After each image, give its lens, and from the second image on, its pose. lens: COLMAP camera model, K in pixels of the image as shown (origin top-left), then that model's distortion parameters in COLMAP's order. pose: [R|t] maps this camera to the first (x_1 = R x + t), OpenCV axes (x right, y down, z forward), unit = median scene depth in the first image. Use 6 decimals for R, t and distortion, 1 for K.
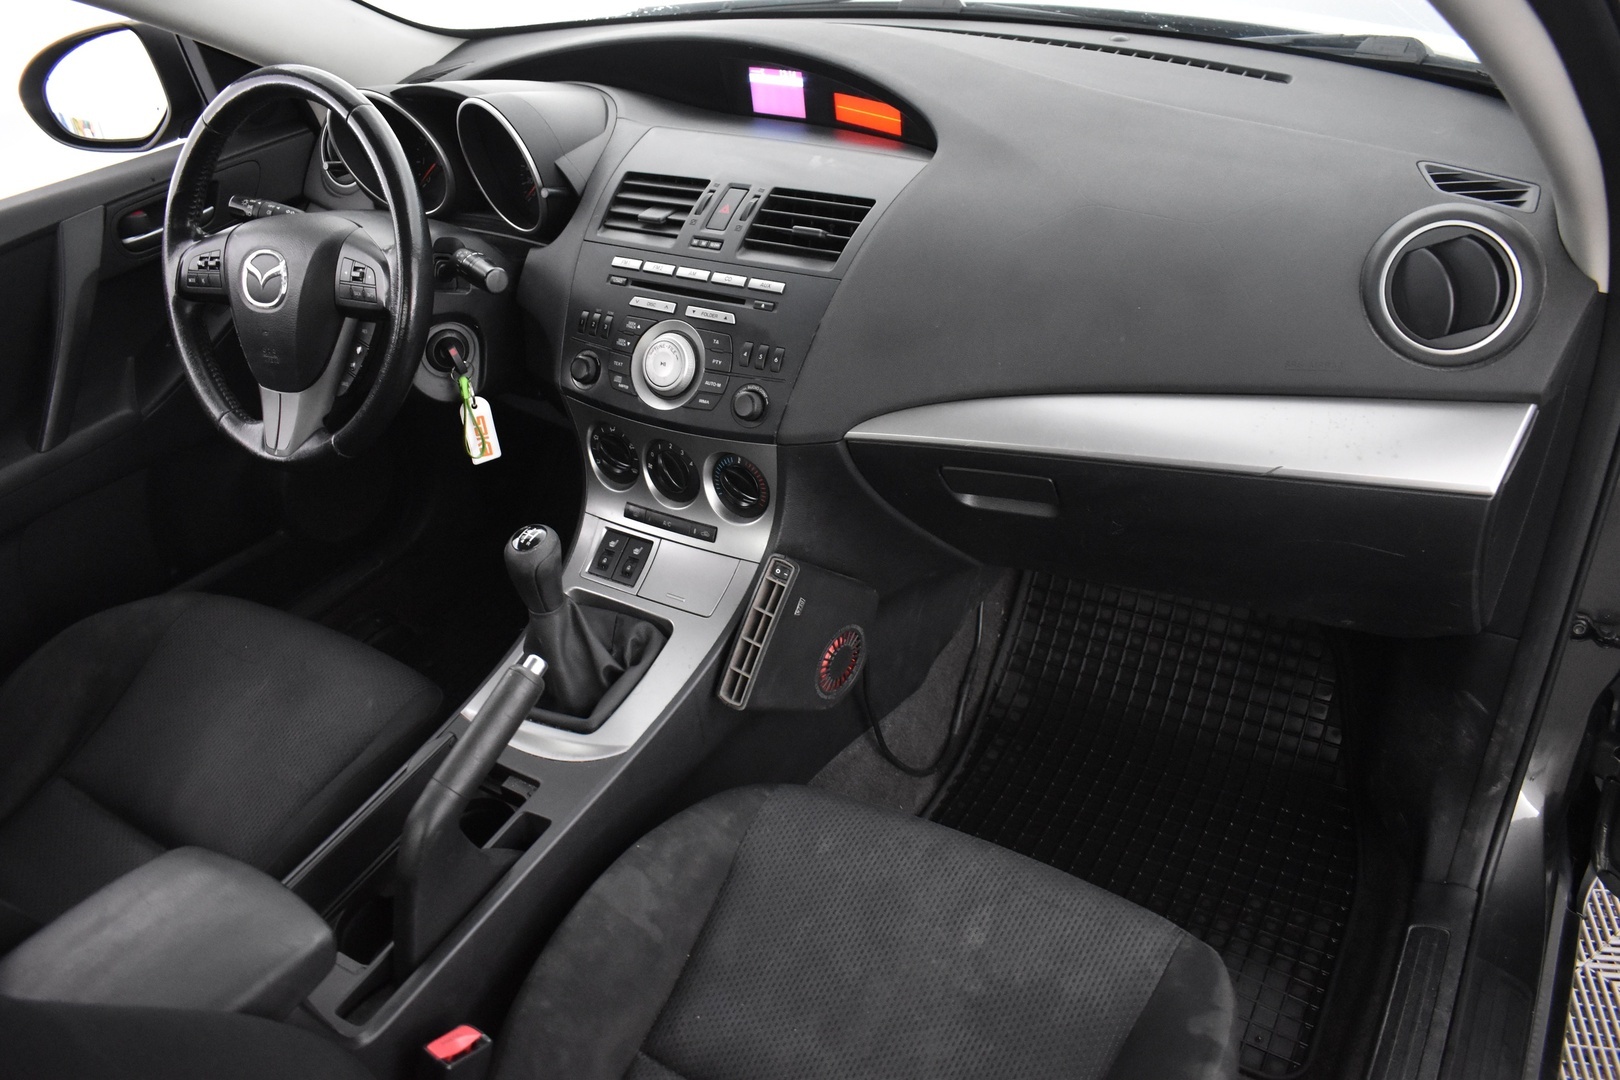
lens RADIAL K [[1263.9, 0, 811.6], [0, 1263.9, 540.8], [0, 0, 1]] dist [-0.091163, 0.004897]
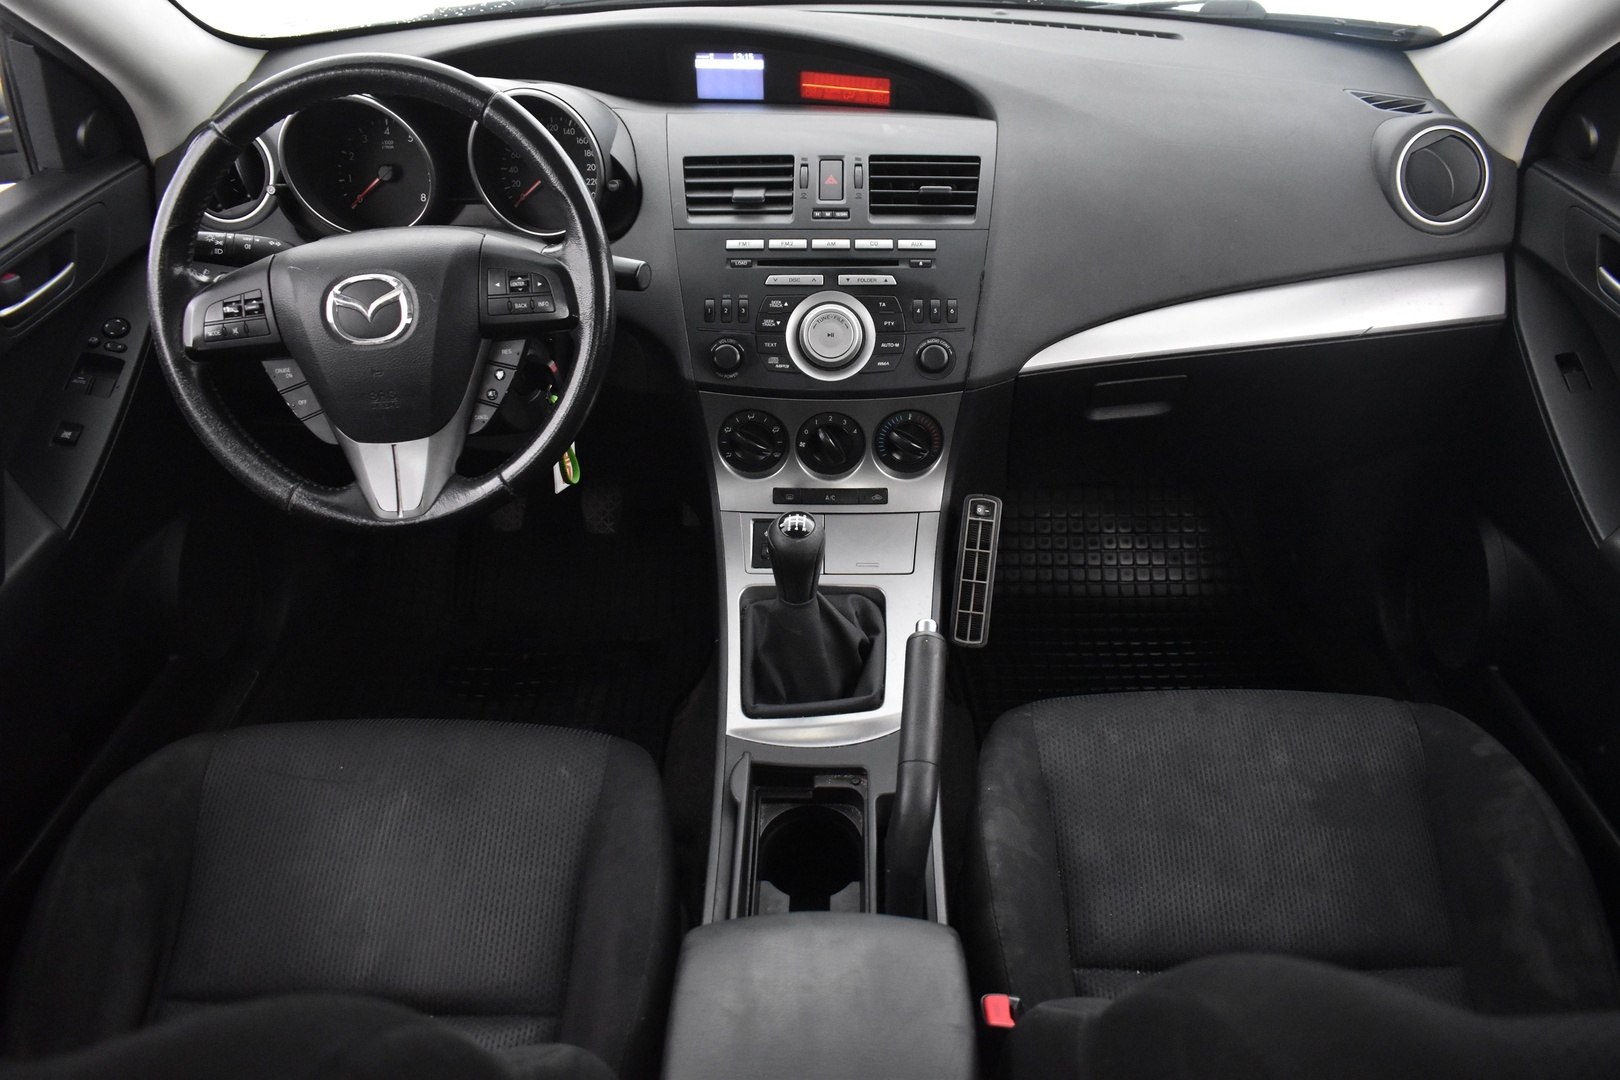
lens RADIAL K [[1263.9, 0, 814.2], [0, 1263.9, 533.3], [0, 0, 1]] dist [-0.091163, 0.004897]
pose [[0.855963, -0.221450, 0.467211, -0.614774], [0.231515, 0.972142, 0.036627, -0.026339], [-0.462307, 0.076815, 0.883387, 0.129726]]
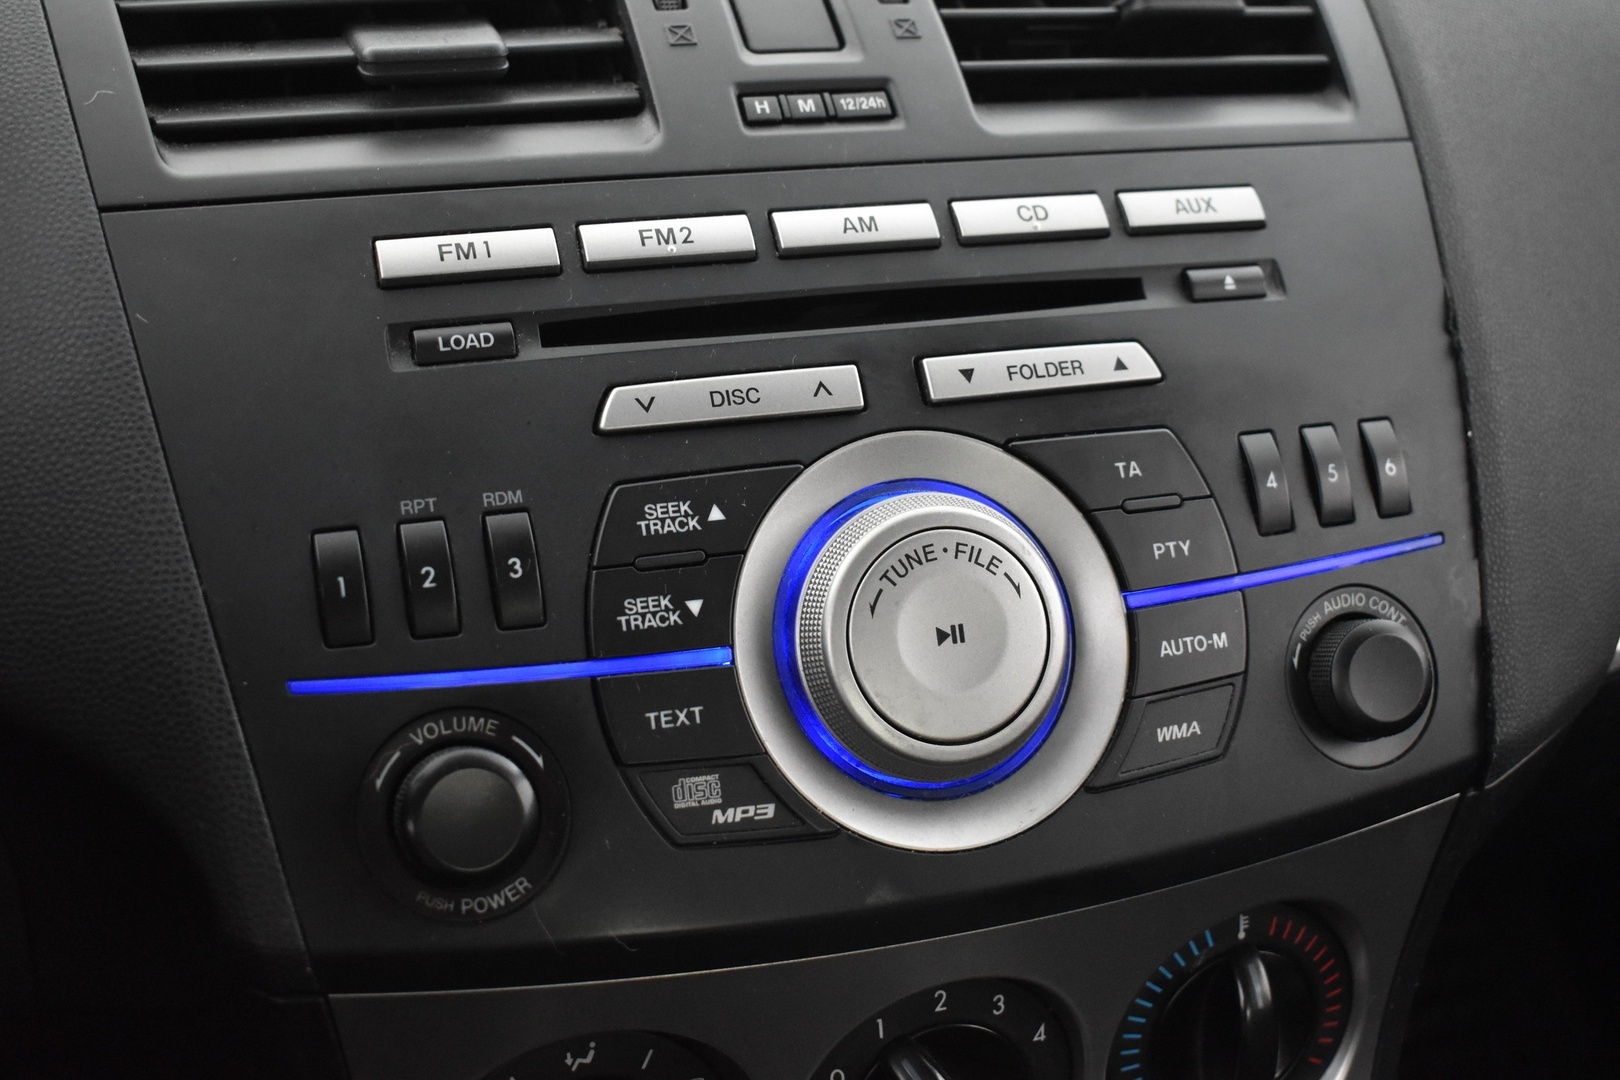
lens RADIAL K [[1970.6, 0, 810.7], [0, 1970.6, 537.5], [0, 0, 1]] dist [-0.081472, 0.000000]
pose [[0.624655, -0.229209, 0.746505, -0.365497], [0.359899, 0.932875, -0.014721, -0.155054], [-0.693022, 0.277862, 0.665217, 0.770564]]
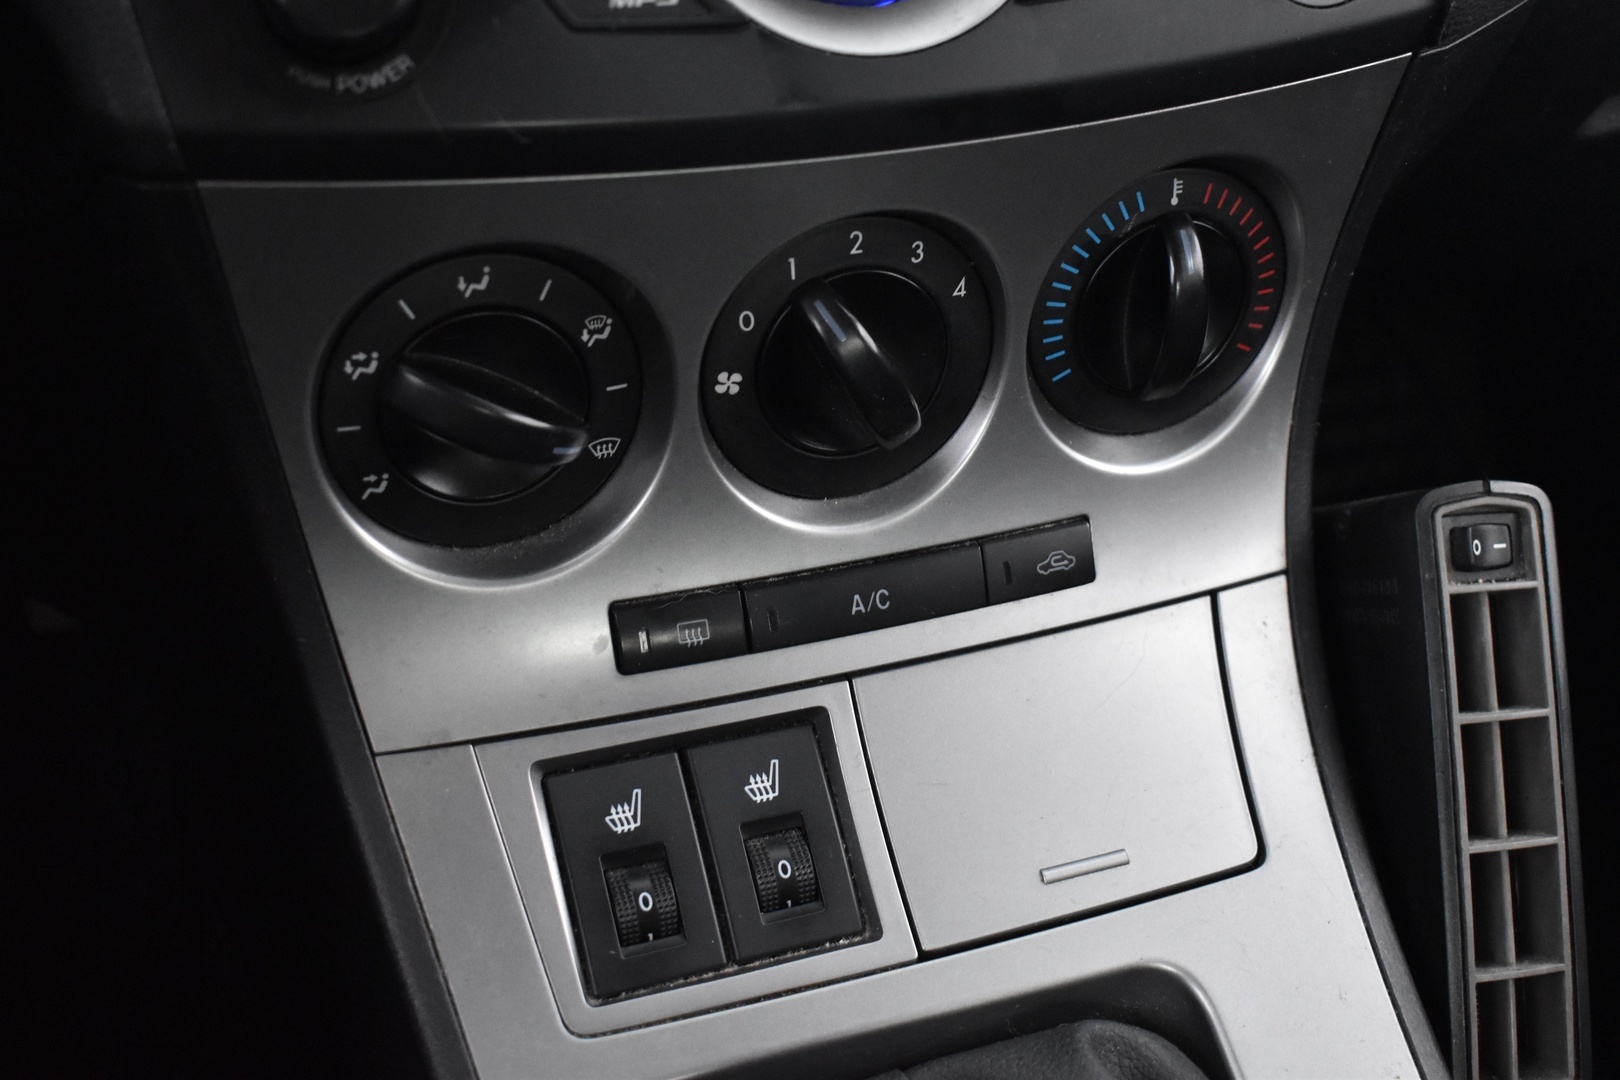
lens RADIAL K [[1970.6, 0, 816.7], [0, 1970.6, 536.4], [0, 0, 1]] dist [-0.081472, 0.000000]
pose [[0.604296, -0.388876, 0.695414, -0.364033], [0.345035, 0.914443, 0.211531, -0.102257], [-0.718176, 0.112115, 0.686770, 0.791606]]
